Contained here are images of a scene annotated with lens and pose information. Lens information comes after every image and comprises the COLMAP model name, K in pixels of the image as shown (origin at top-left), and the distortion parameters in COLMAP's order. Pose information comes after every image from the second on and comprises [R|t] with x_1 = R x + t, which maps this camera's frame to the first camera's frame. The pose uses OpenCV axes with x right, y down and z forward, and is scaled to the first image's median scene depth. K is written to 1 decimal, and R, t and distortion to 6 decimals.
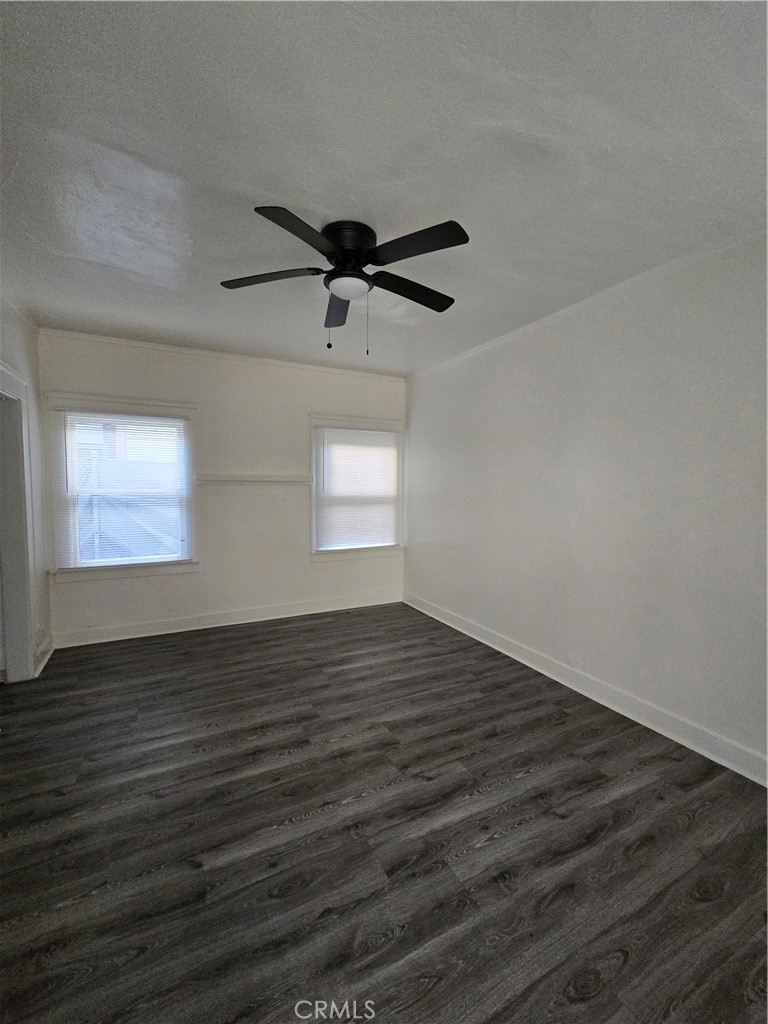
lens RADIAL K [[422.9, 0, 384.8], [0, 422.9, 509.3], [0, 0, 1]] dist [-0.000966, -0.000084]
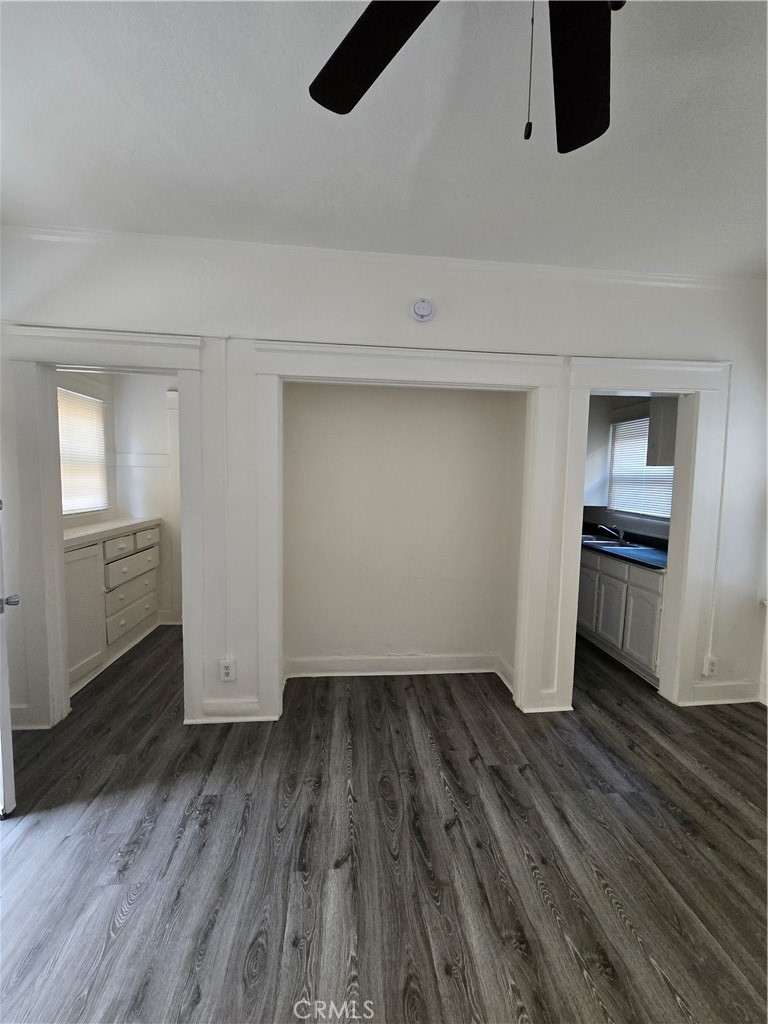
lens RADIAL K [[417.4, 0, 387.5], [0, 417.4, 511.1], [0, 0, 1]] dist [-0.001484, -0.000101]
pose [[-0.361906, 0.060988, -0.930218, 0.315146], [-0.083168, 0.991766, 0.097380, -0.073081], [0.928497, 0.112607, -0.353854, 1.135773]]
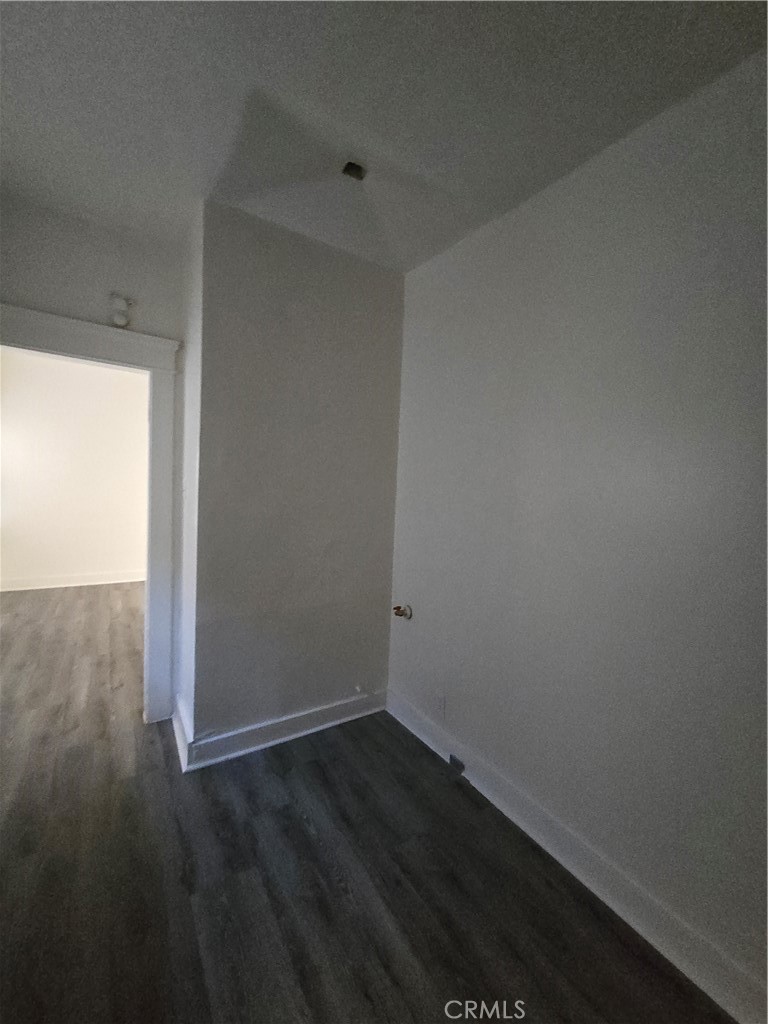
lens RADIAL K [[422.9, 0, 384.8], [0, 422.9, 509.3], [0, 0, 1]] dist [-0.000966, -0.000084]
pose [[-0.111090, -0.072555, 0.991158, -2.579536], [0.005371, 0.997273, 0.073605, -0.064415], [-0.993796, 0.013500, -0.110398, 0.665025]]
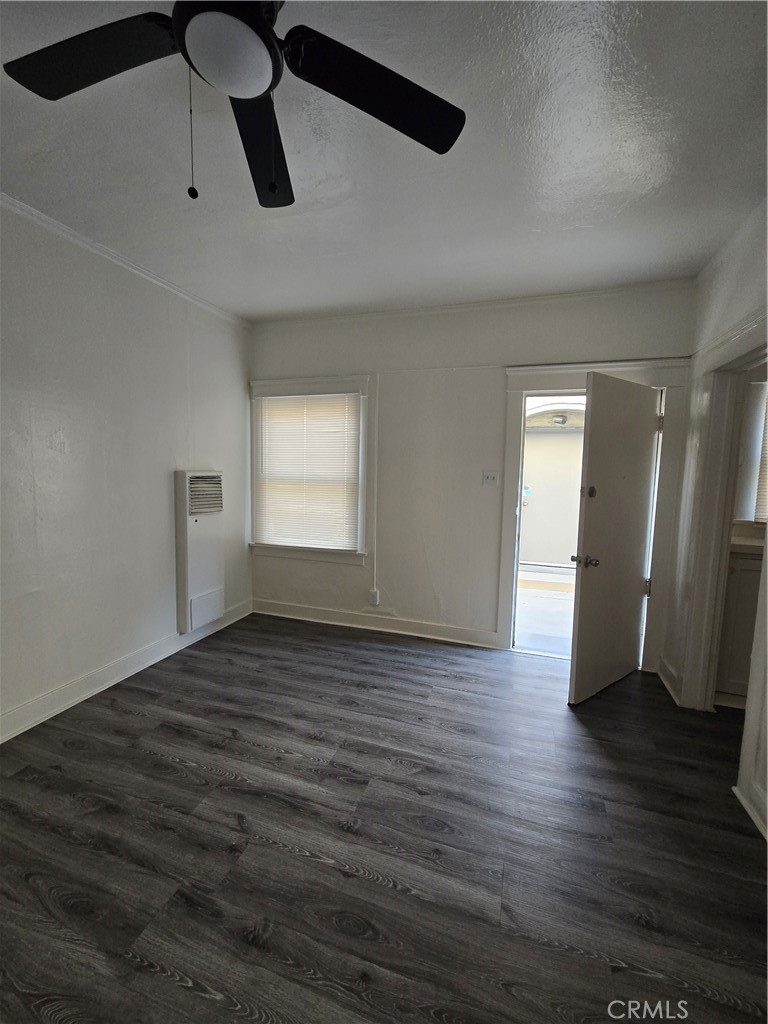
lens RADIAL K [[422.9, 0, 384.8], [0, 422.9, 509.3], [0, 0, 1]] dist [-0.000966, -0.000084]
pose [[-0.699895, -0.093648, 0.708079, -0.671417], [0.016187, 0.989033, 0.146805, -0.083037], [-0.714062, 0.114209, -0.690704, 1.404307]]
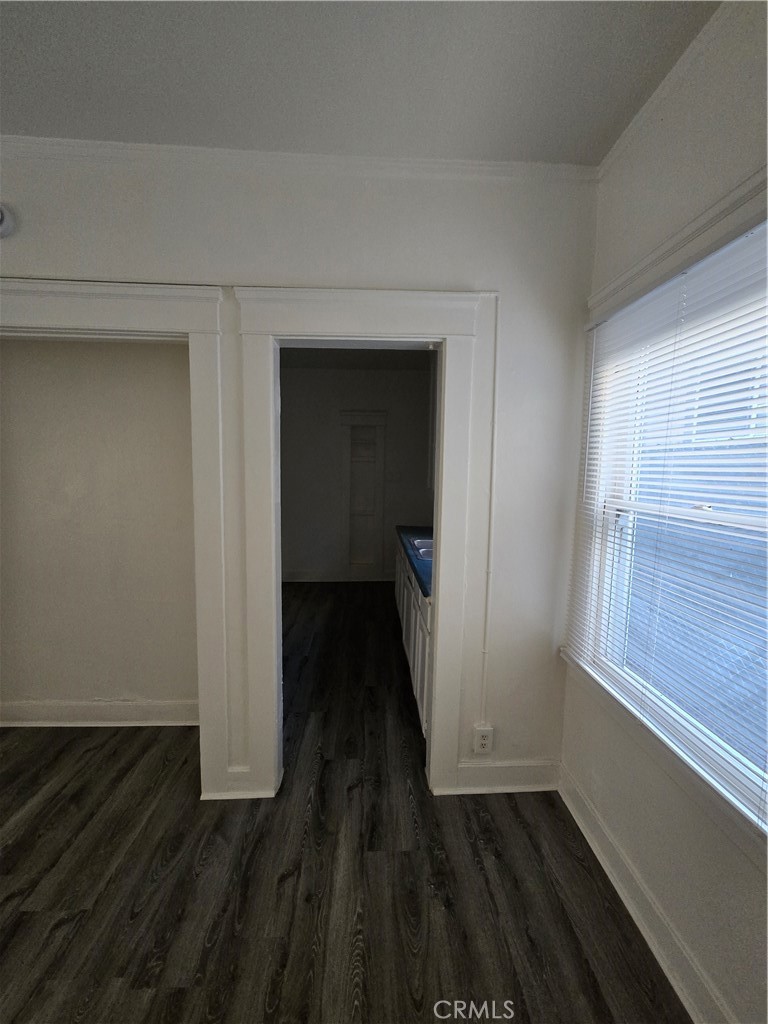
lens RADIAL K [[422.9, 0, 384.8], [0, 422.9, 509.3], [0, 0, 1]] dist [-0.000966, -0.000084]
pose [[-0.410335, 0.080060, -0.908414, -0.428351], [-0.079577, 0.989196, 0.123124, -0.147121], [0.908456, 0.122811, -0.399530, 1.854761]]
